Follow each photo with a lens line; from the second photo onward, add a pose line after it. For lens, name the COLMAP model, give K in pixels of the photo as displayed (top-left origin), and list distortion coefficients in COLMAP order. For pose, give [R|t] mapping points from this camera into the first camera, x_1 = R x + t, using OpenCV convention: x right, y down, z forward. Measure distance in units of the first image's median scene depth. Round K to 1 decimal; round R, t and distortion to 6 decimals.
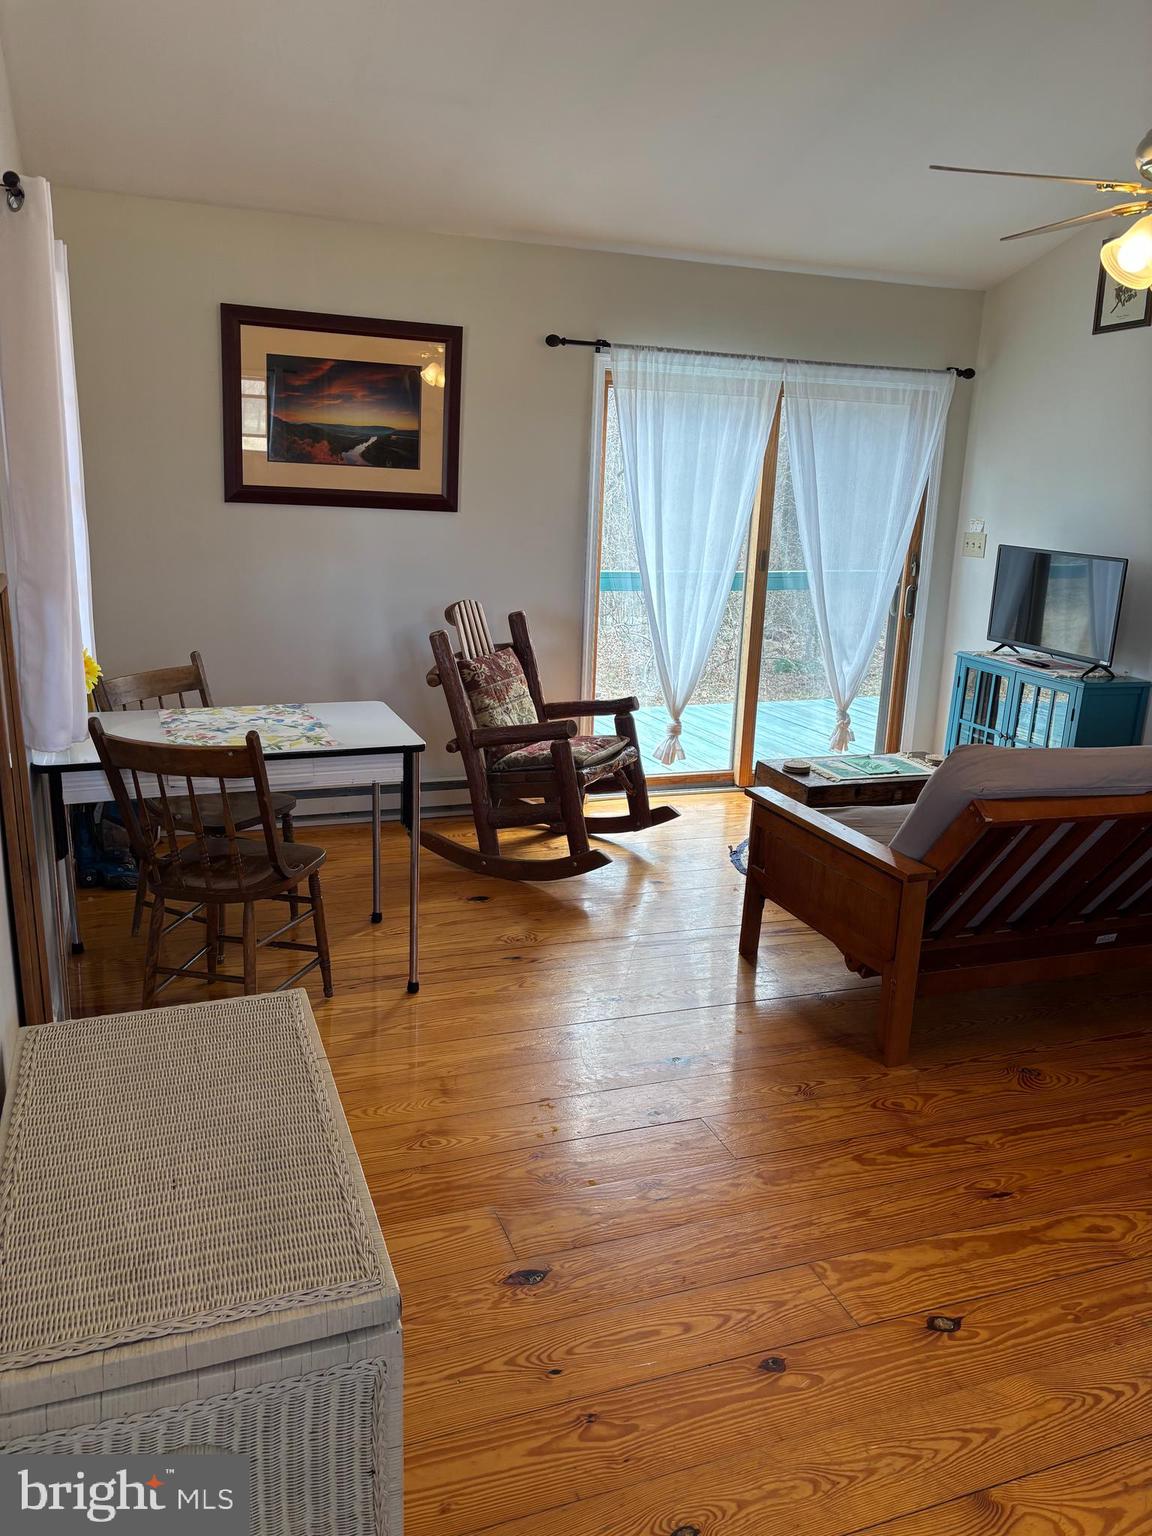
lens RADIAL K [[1137.2, 0, 567.4], [0, 1137.2, 767.6], [0, 0, 1]] dist [0.050103, -0.052028]
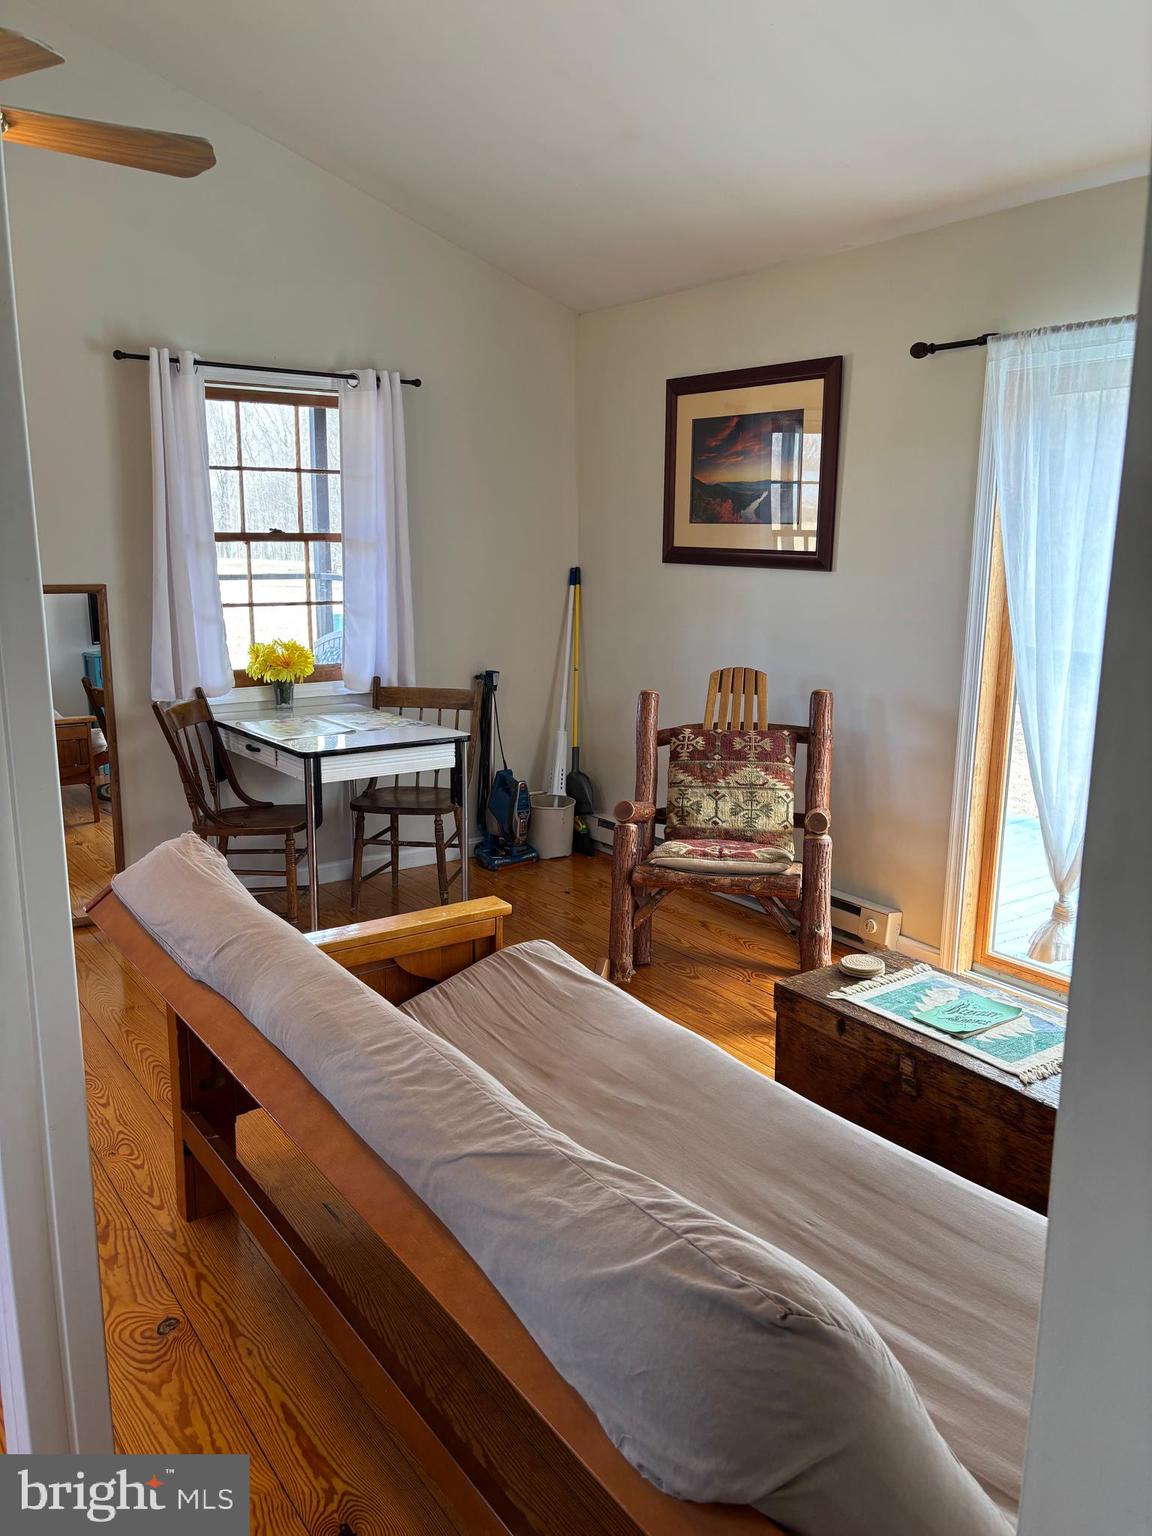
lens RADIAL K [[1163.9, 0, 579.1], [0, 1163.9, 770.2], [0, 0, 1]] dist [0.077071, -0.091182]
pose [[0.271014, 0.161680, -0.948900, 0.743618], [-0.234187, 0.967248, 0.097920, -0.130298], [0.933653, 0.195682, 0.300001, 0.628390]]
